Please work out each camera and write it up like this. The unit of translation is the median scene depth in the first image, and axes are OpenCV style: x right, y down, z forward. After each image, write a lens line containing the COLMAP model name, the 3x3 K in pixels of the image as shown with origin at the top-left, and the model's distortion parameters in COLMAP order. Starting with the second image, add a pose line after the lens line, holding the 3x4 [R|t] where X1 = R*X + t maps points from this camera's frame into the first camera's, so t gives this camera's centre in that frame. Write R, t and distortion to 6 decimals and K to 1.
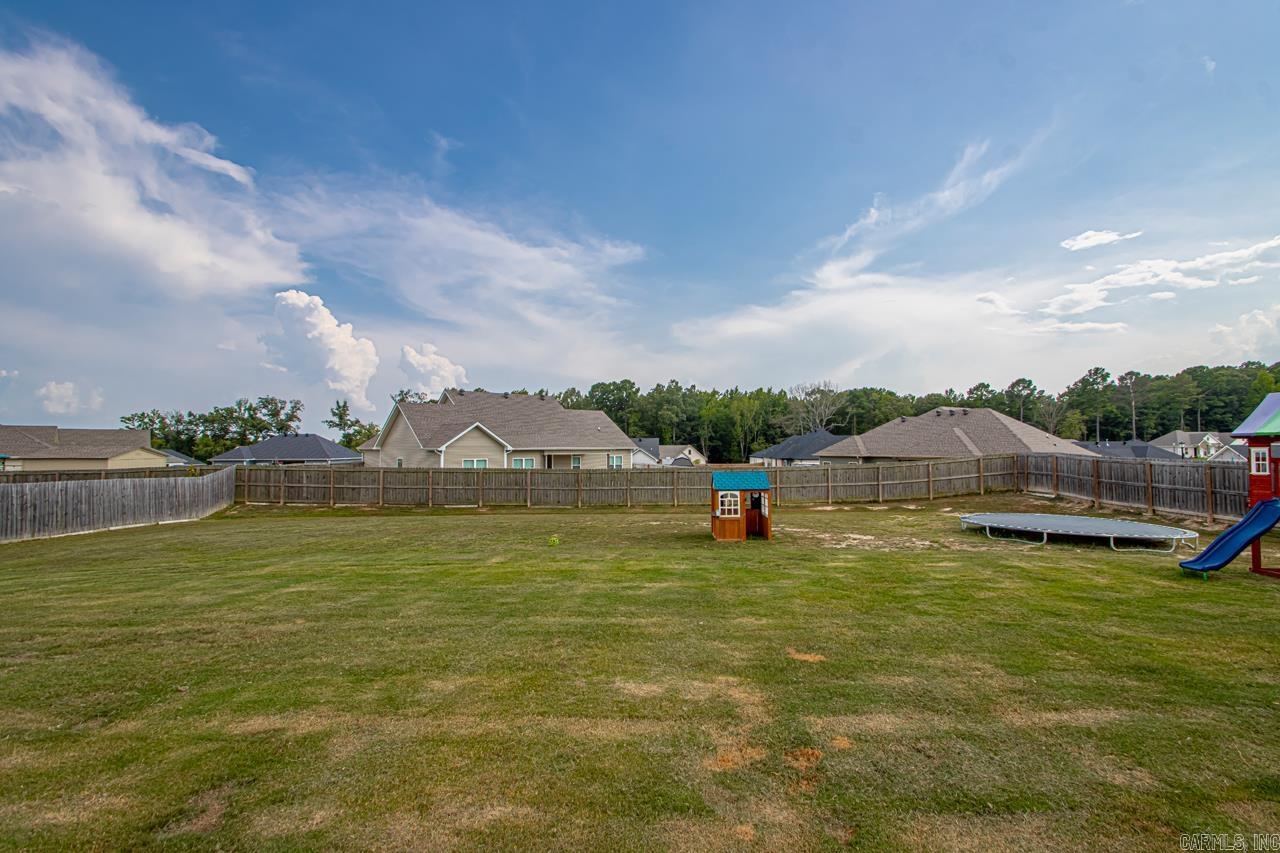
lens RADIAL K [[602.5, 0, 639.9], [0, 602.5, 429.2], [0, 0, 1]] dist [0.009964, -0.012329]
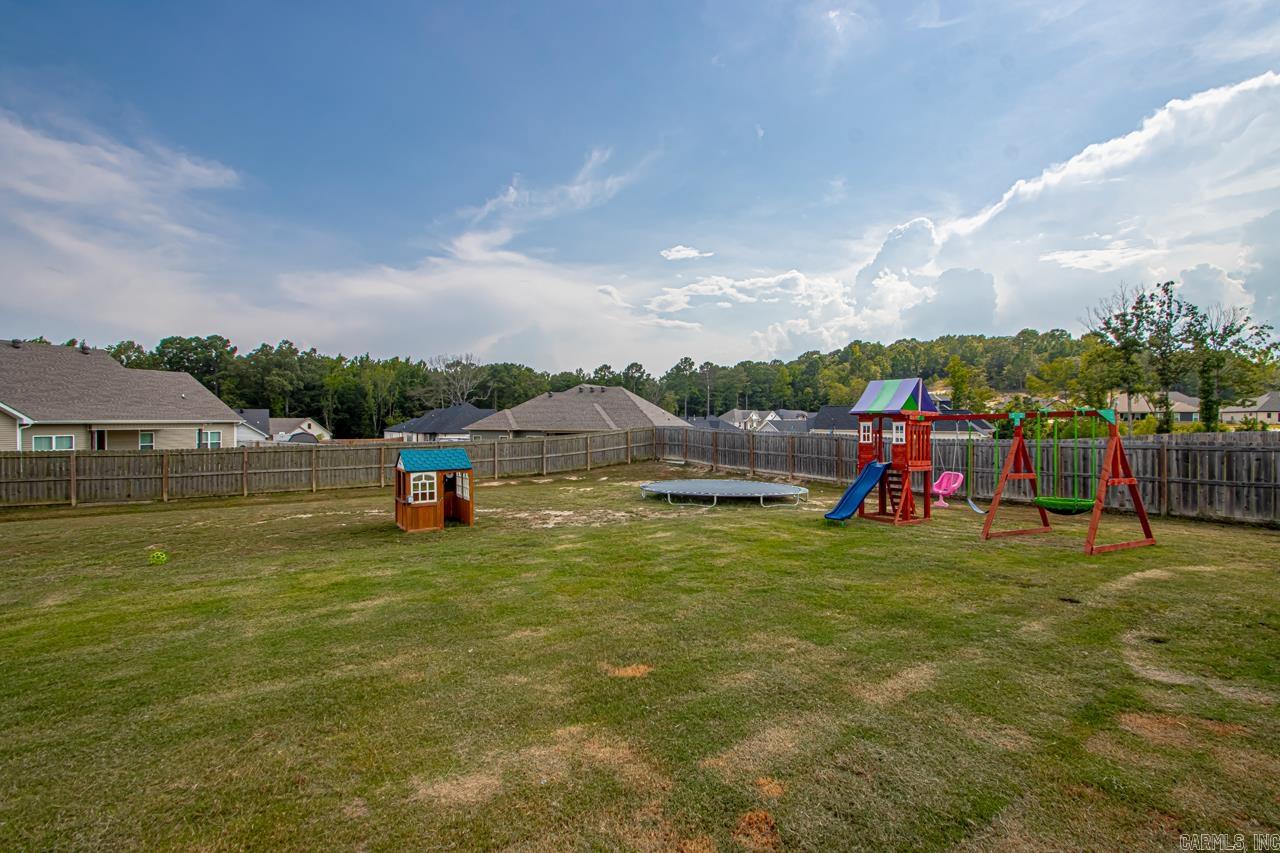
lens RADIAL K [[602.5, 0, 648.9], [0, 602.5, 428.9], [0, 0, 1]] dist [0.009964, -0.012329]
pose [[0.822538, -0.004801, 0.568690, -0.034991], [-0.019745, 0.999120, 0.036993, 0.002032], [-0.568368, -0.041657, 0.821720, 0.061881]]
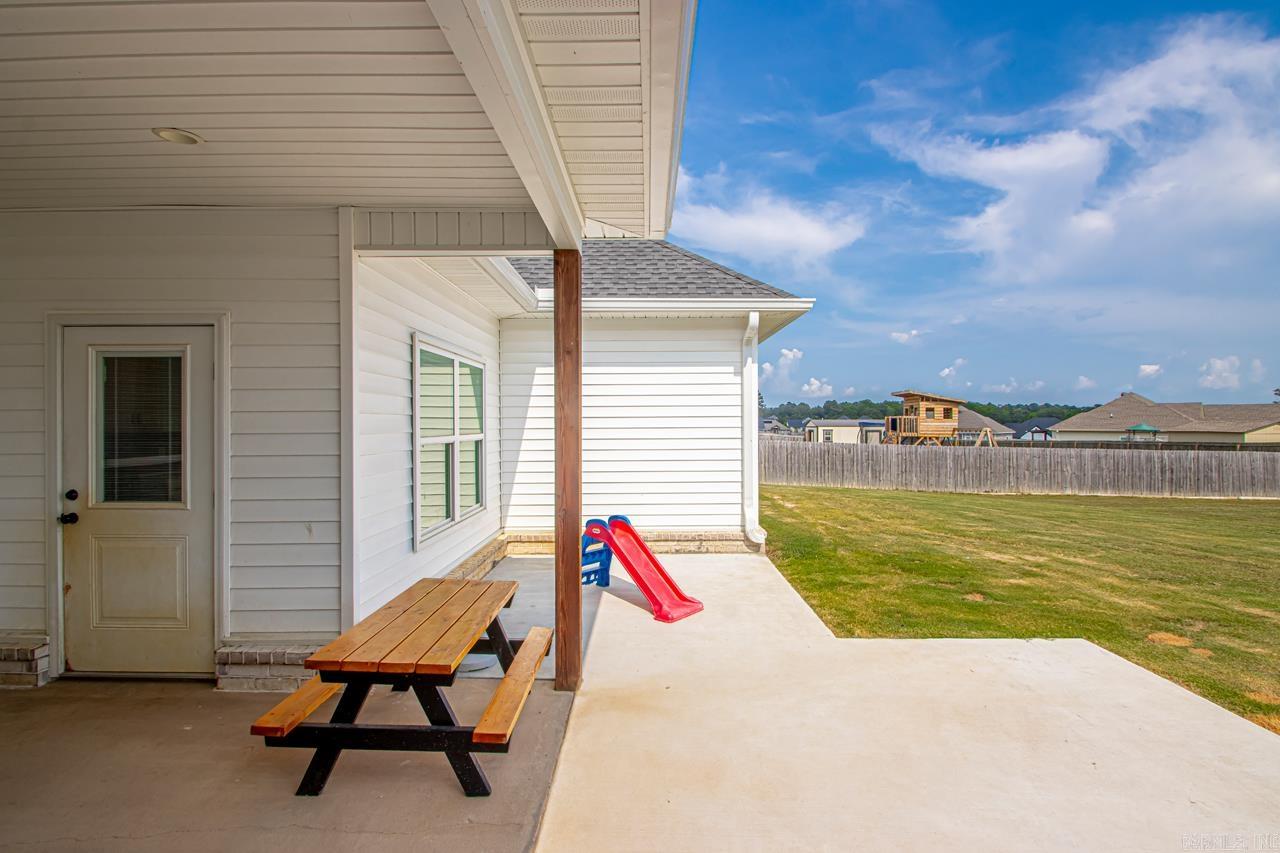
lens RADIAL K [[602.5, 0, 637.3], [0, 602.5, 429.5], [0, 0, 1]] dist [0.009964, -0.012329]
pose [[0.033821, 0.013297, -0.999339, 0.111534], [0.029180, 0.999472, 0.014286, -0.001867], [0.999002, -0.029644, 0.033415, -0.076718]]
